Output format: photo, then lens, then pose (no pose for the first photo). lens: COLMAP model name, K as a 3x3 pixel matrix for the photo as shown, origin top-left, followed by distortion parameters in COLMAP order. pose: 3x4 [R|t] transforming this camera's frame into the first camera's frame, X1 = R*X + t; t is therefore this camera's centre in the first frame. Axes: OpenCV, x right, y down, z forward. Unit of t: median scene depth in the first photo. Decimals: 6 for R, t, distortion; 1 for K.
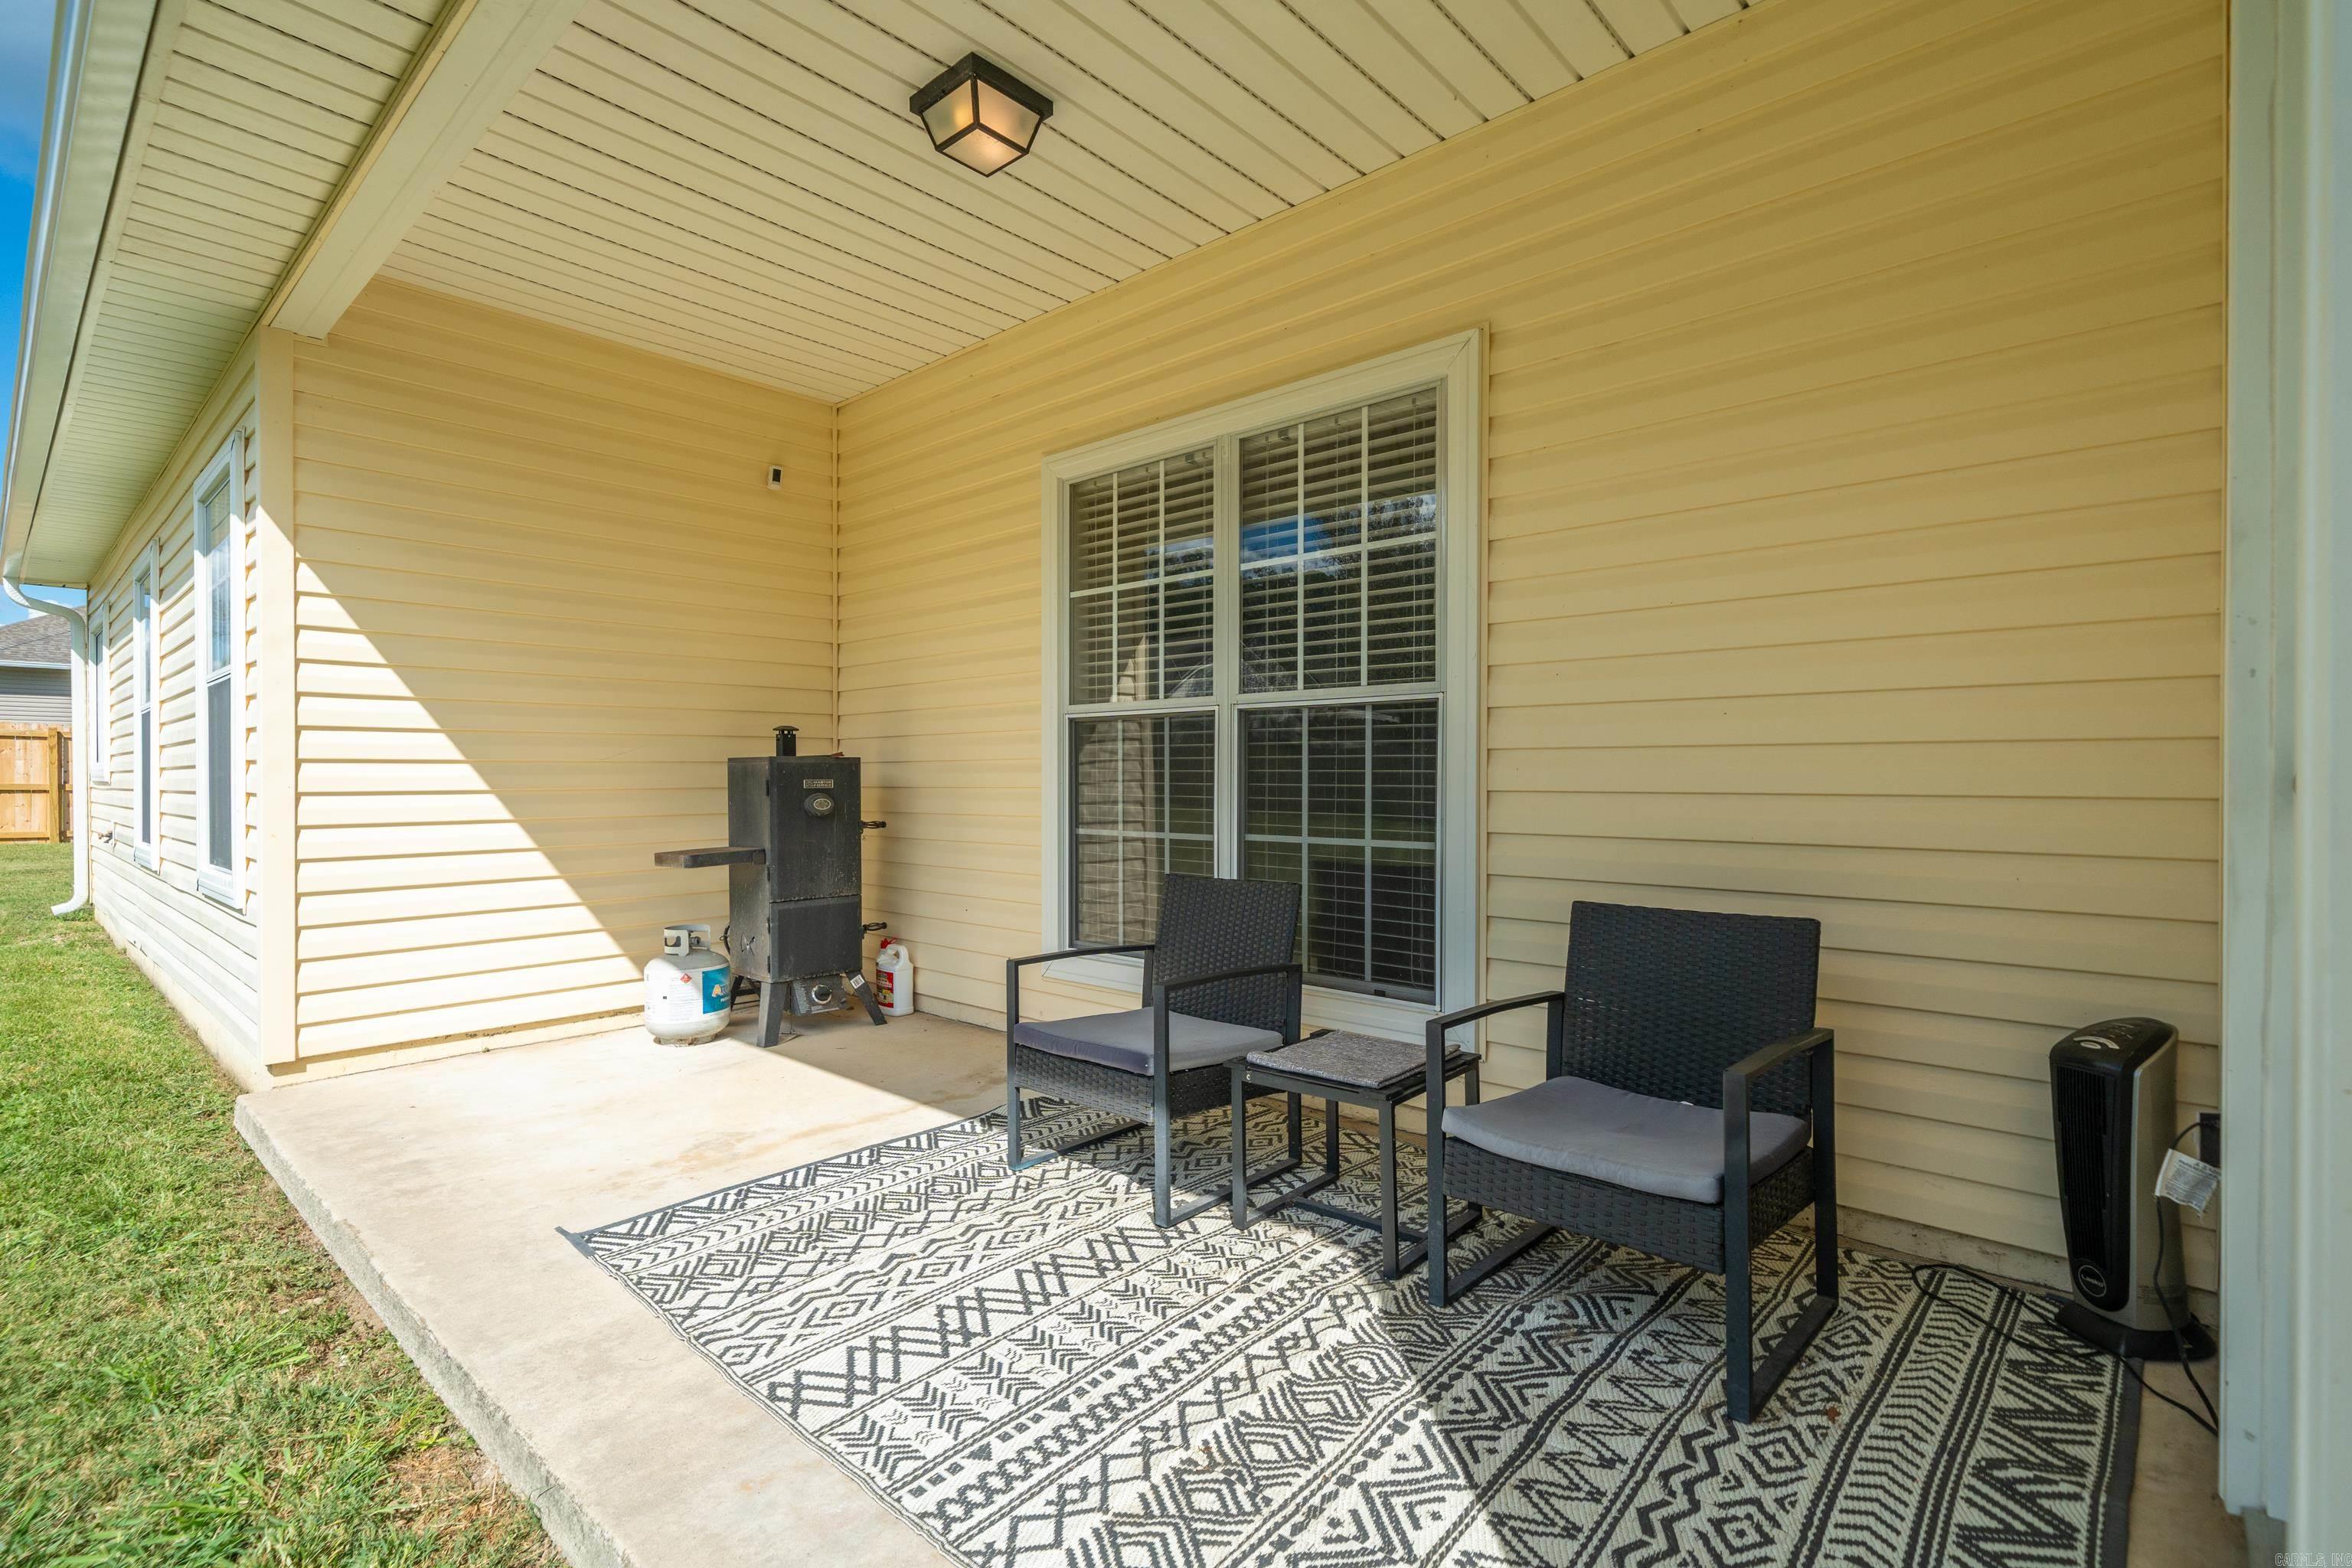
lens RADIAL K [[1066.2, 0, 1176.1], [0, 1066.2, 780.7], [0, 0, 1]] dist [-0.001868, 0.000082]
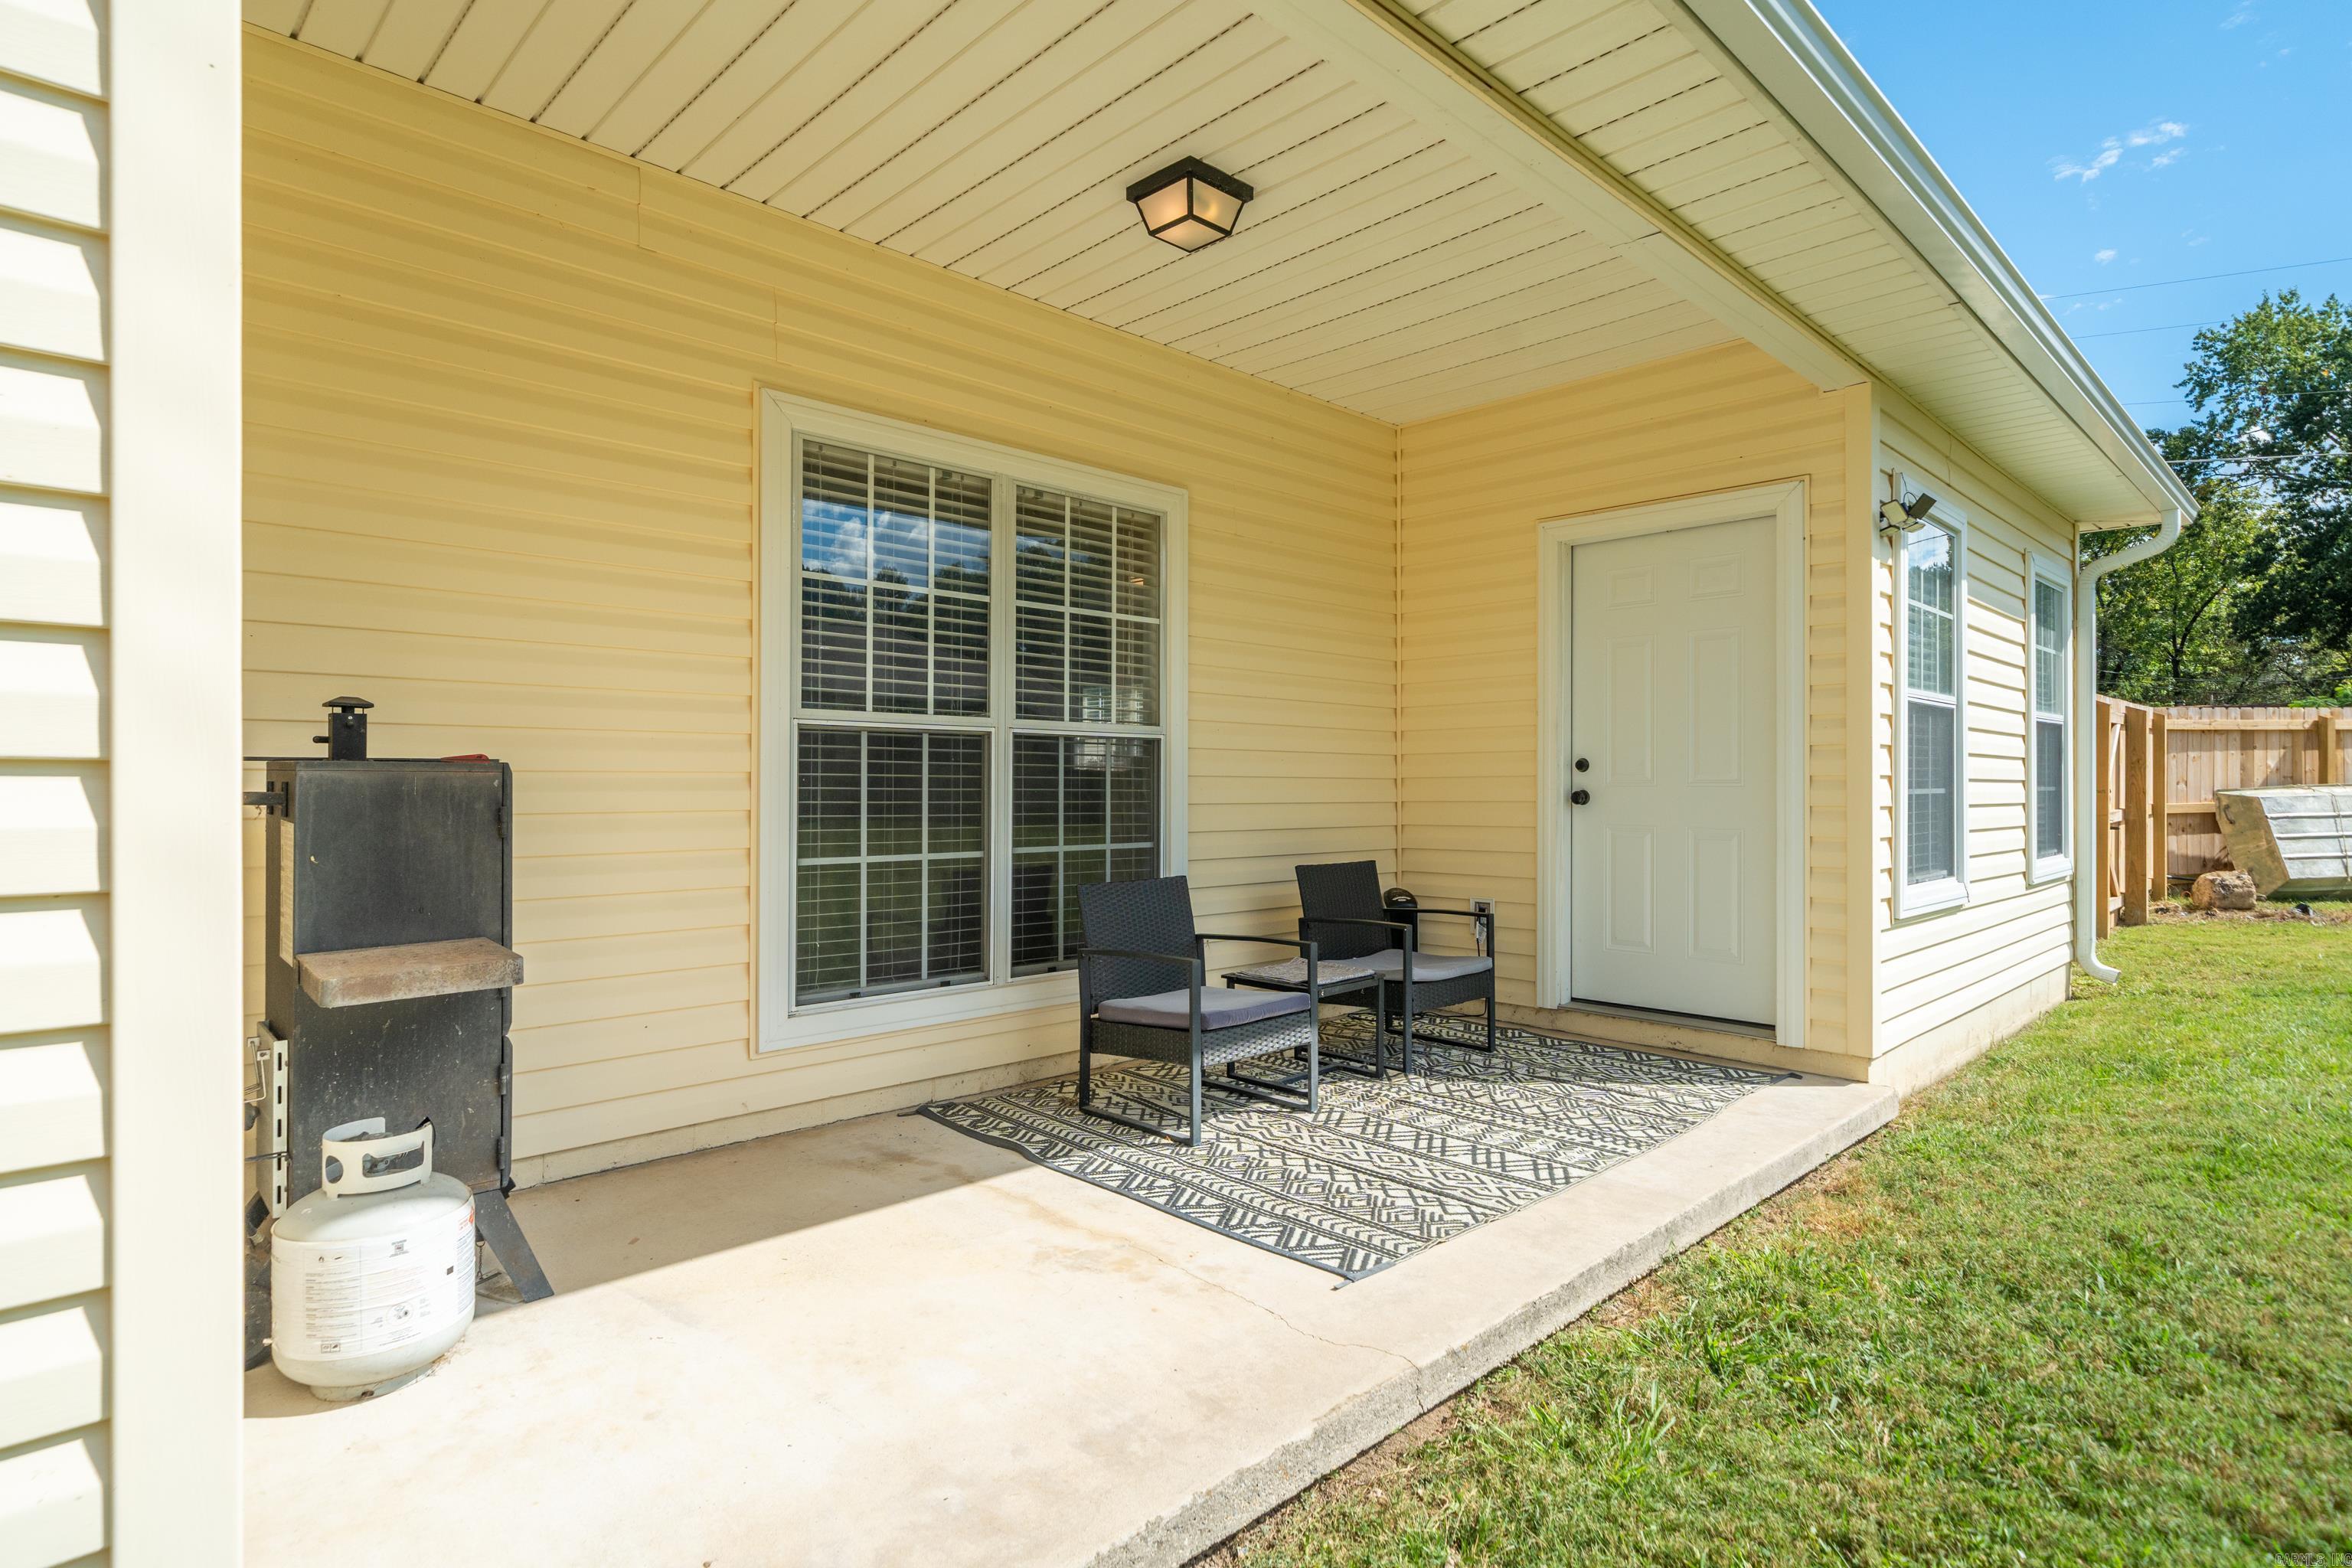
lens RADIAL K [[1174.3, 0, 1185.1], [0, 1174.3, 792.9], [0, 0, 1]] dist [-0.001806, -0.001109]
pose [[0.081504, 0.001610, 0.996672, -1.146867], [0.006267, 0.999978, -0.002128, -0.002339], [-0.996653, 0.006420, 0.081493, 0.750560]]
